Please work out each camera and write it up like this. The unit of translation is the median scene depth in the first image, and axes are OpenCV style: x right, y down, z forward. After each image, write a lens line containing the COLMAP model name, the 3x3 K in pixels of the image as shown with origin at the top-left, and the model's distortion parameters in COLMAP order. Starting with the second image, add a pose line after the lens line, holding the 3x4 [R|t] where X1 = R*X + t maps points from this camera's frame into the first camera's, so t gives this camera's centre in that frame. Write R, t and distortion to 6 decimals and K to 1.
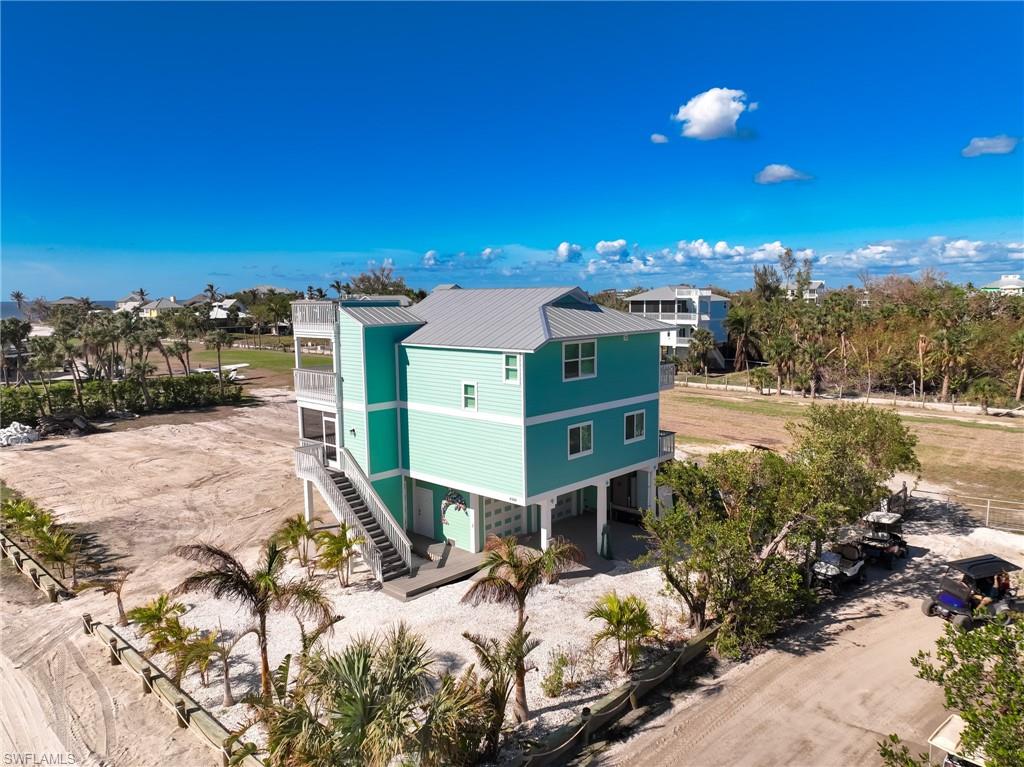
lens RADIAL K [[713.2, 0, 513.9], [0, 713.2, 381.5], [0, 0, 1]] dist [-0.012837, 0.020990]
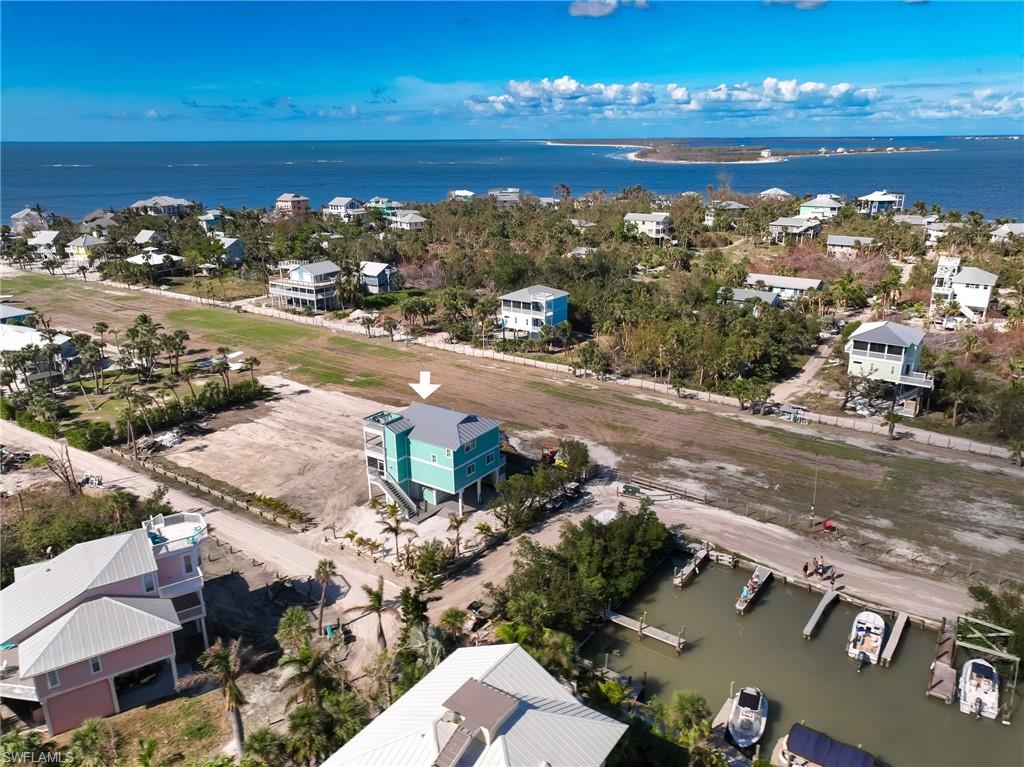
lens RADIAL K [[741.0, 0, 514.5], [0, 741.0, 391.9], [0, 0, 1]] dist [0.005156, -0.002293]
pose [[0.988455, -0.041746, 0.145651, -0.163338], [0.011009, 0.978542, 0.205753, -0.851957], [-0.151115, -0.201774, 0.967704, -1.930551]]
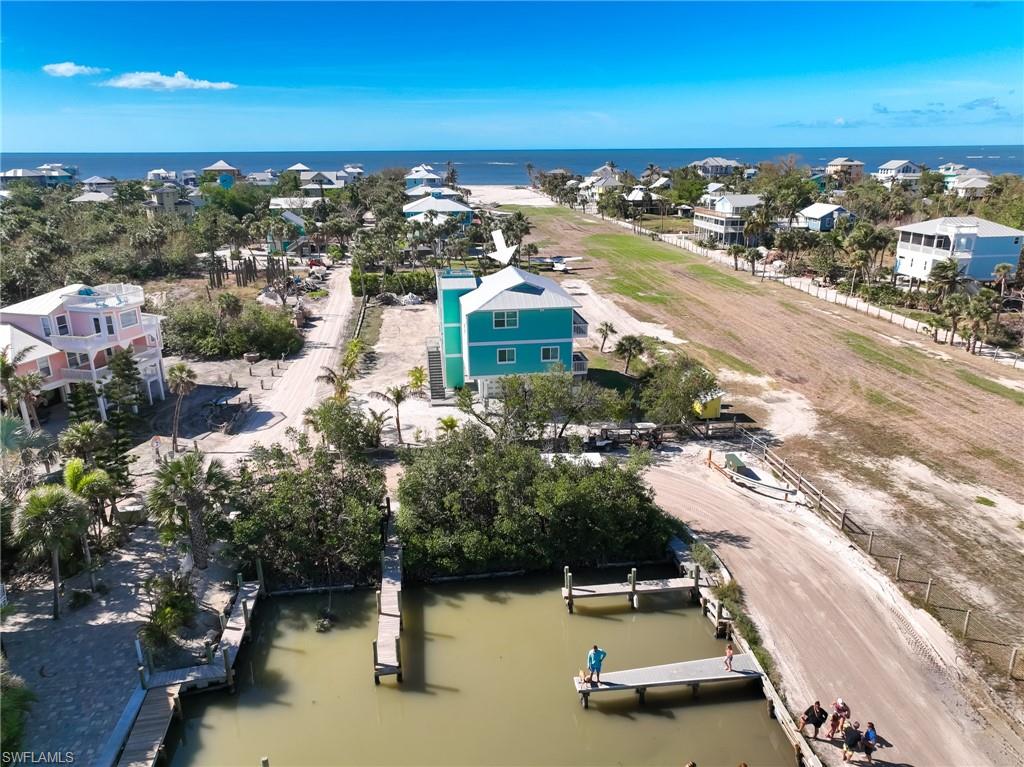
lens RADIAL K [[713.2, 0, 516.5], [0, 713.2, 393.0], [0, 0, 1]] dist [-0.012837, 0.020990]
pose [[0.782522, 0.207998, -0.586854, 1.347868], [-0.076844, 0.967607, 0.240483, -0.317396], [0.617863, -0.143087, 0.773156, -0.638511]]
